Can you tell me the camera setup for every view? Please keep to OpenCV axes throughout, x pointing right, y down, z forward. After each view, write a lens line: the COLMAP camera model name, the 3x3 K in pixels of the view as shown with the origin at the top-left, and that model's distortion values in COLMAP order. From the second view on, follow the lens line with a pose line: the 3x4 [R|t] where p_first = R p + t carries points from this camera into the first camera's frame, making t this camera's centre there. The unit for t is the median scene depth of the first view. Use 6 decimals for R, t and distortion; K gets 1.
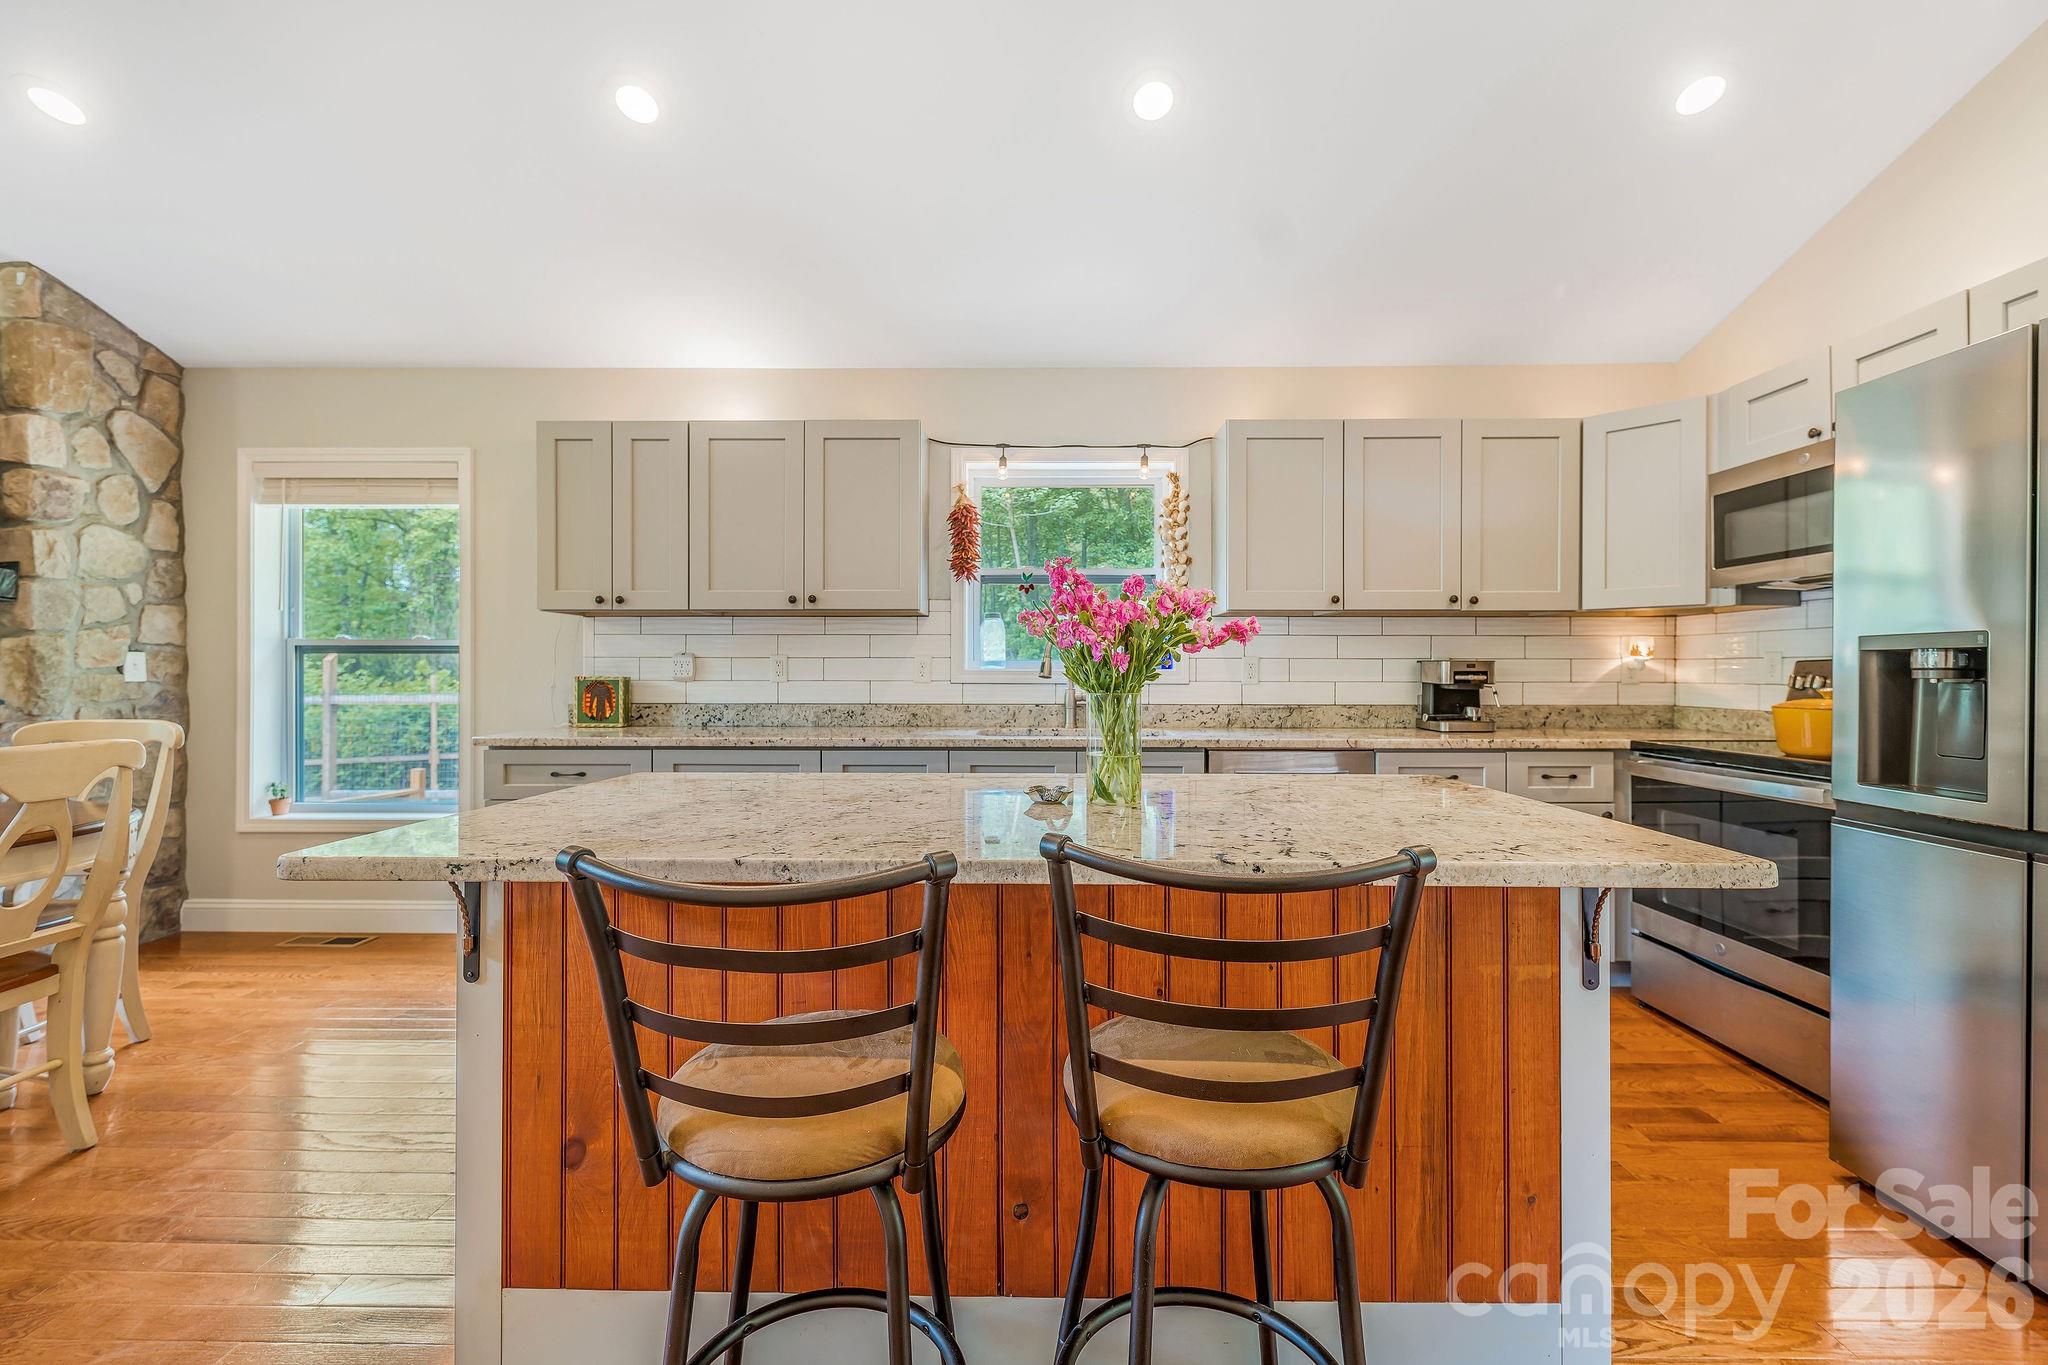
lens RADIAL K [[840.2, 0, 1024.0], [0, 840.2, 682.5], [0, 0, 1]] dist [-0.000020, -0.000105]
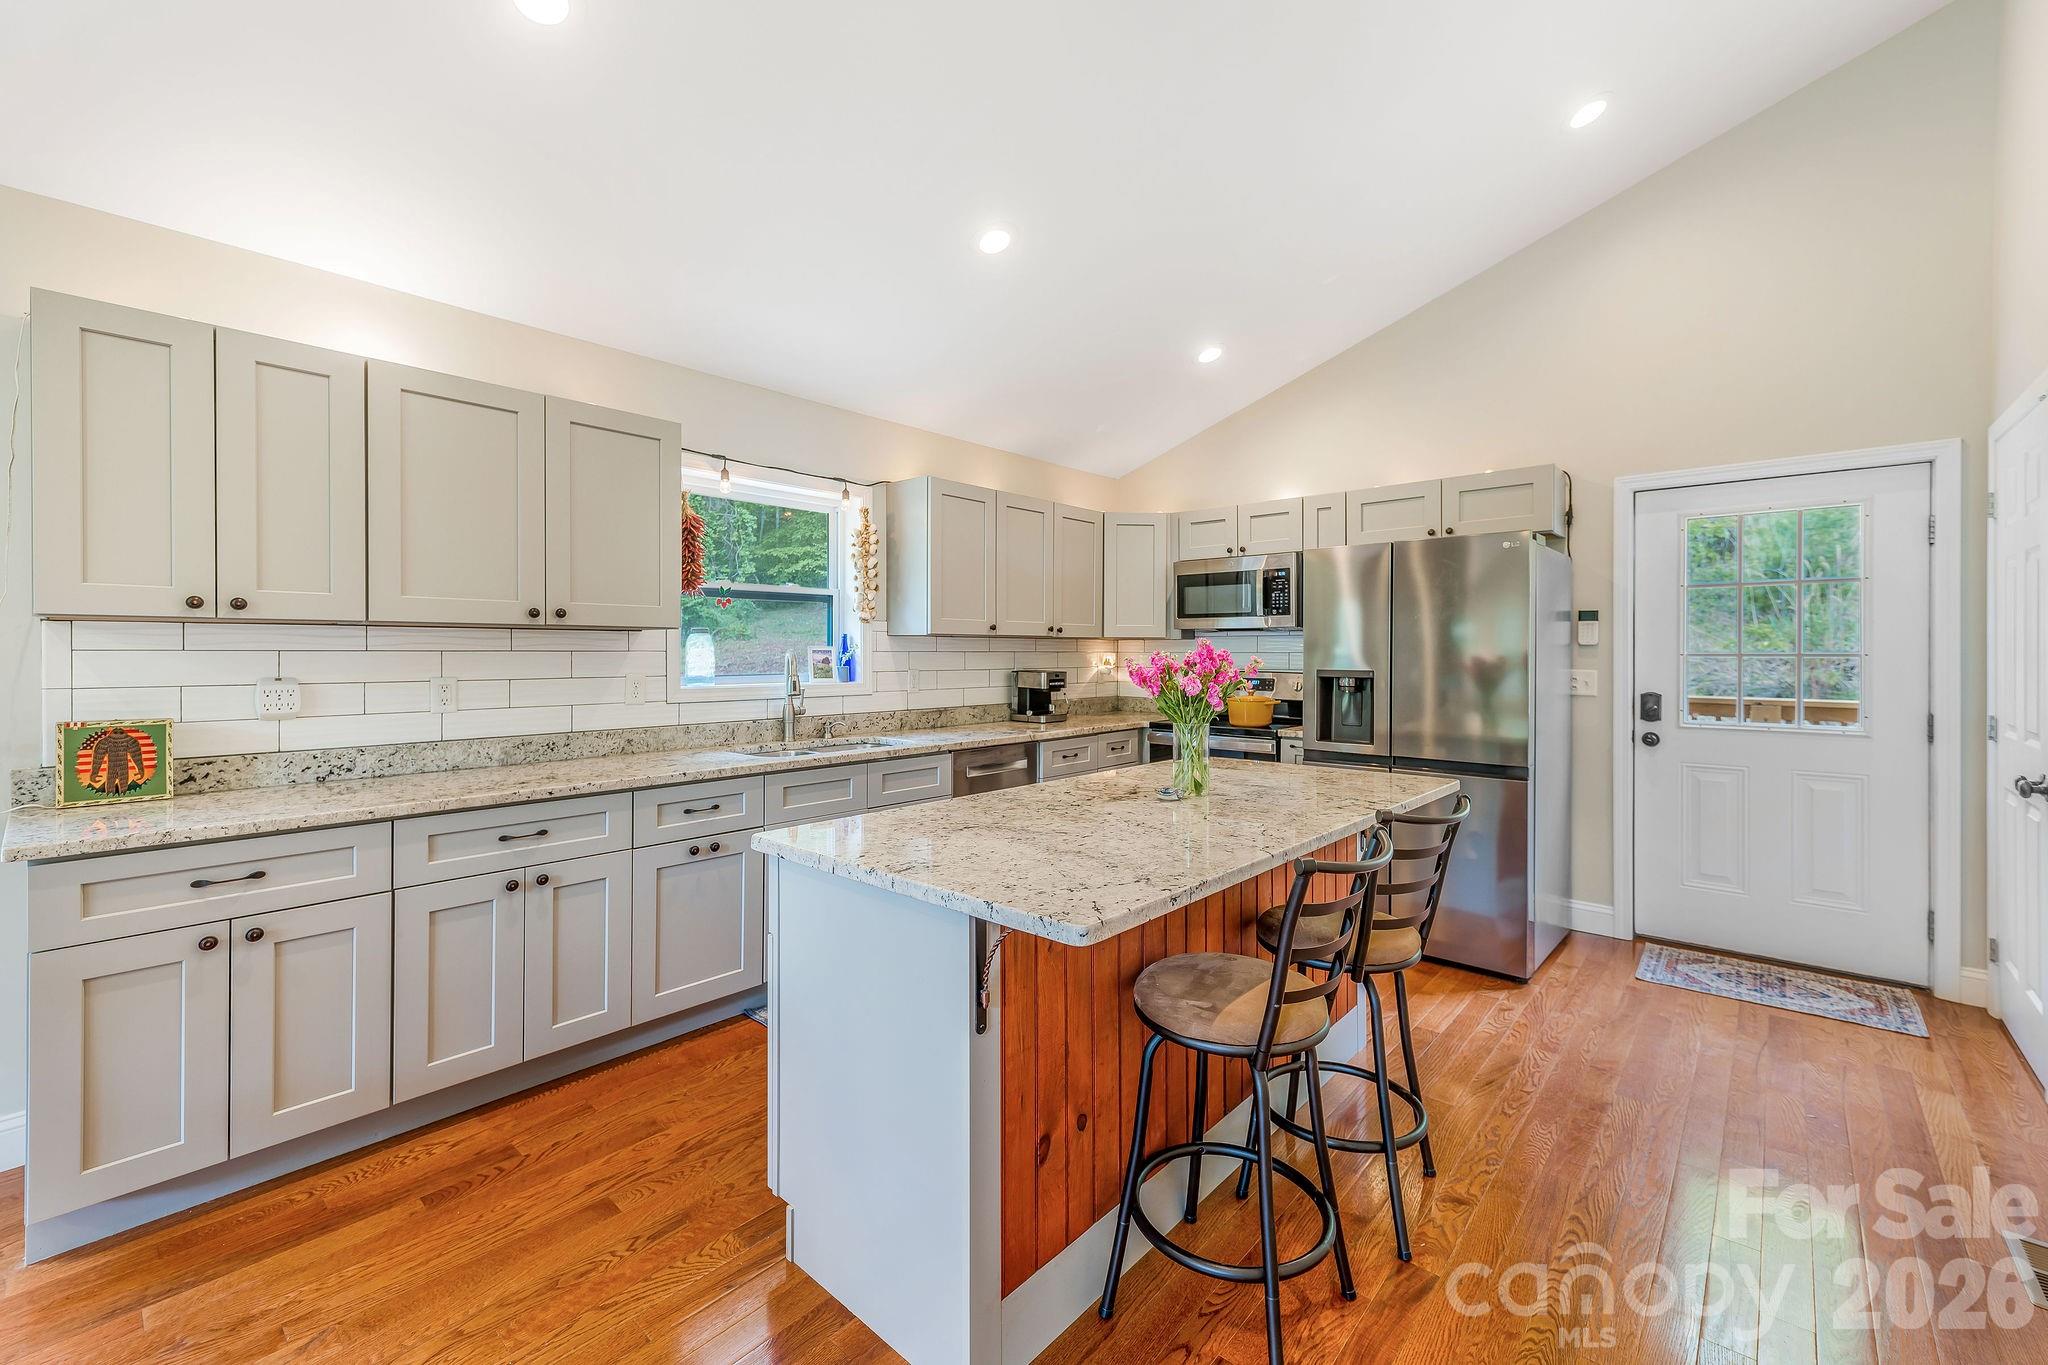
lens RADIAL K [[848.6, 0, 1028.9], [0, 848.6, 657.7], [0, 0, 1]] dist [0.015321, 0.000038]
pose [[0.651053, -0.005843, 0.759010, -0.547171], [0.007419, 0.999972, 0.001333, -0.048655], [-0.758996, 0.004763, 0.651077, 0.088692]]
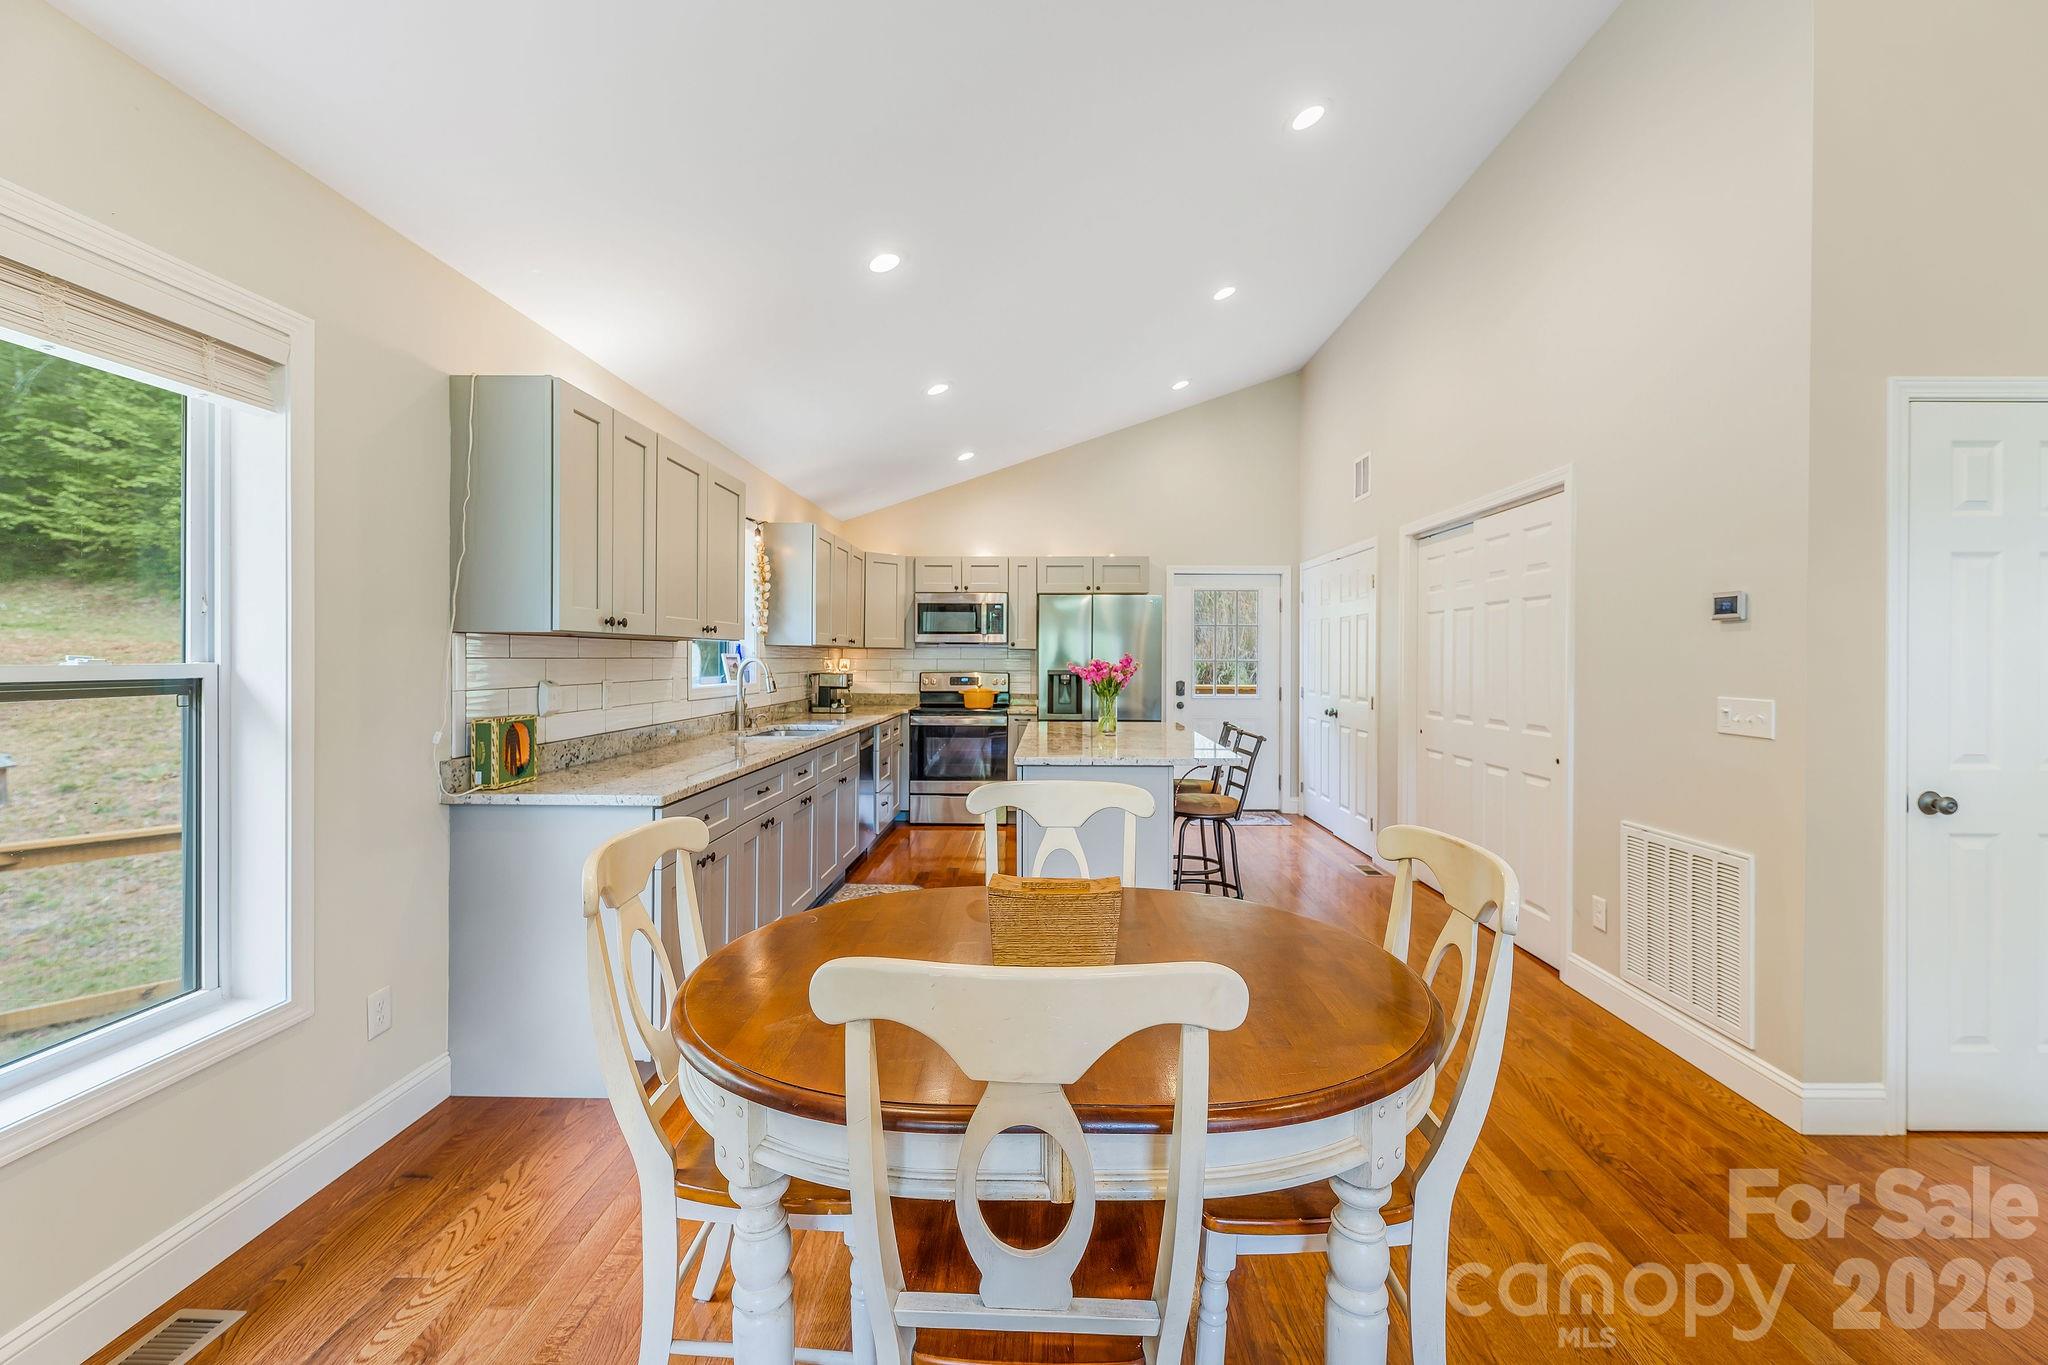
lens RADIAL K [[849.5, 0, 1026.8], [0, 849.5, 659.9], [0, 0, 1]] dist [0.006725, 0.000067]
pose [[0.008133, -0.003829, 0.999960, -1.246930], [0.005439, 0.999978, 0.003785, -0.057029], [-0.999952, 0.005408, 0.008154, 0.542599]]
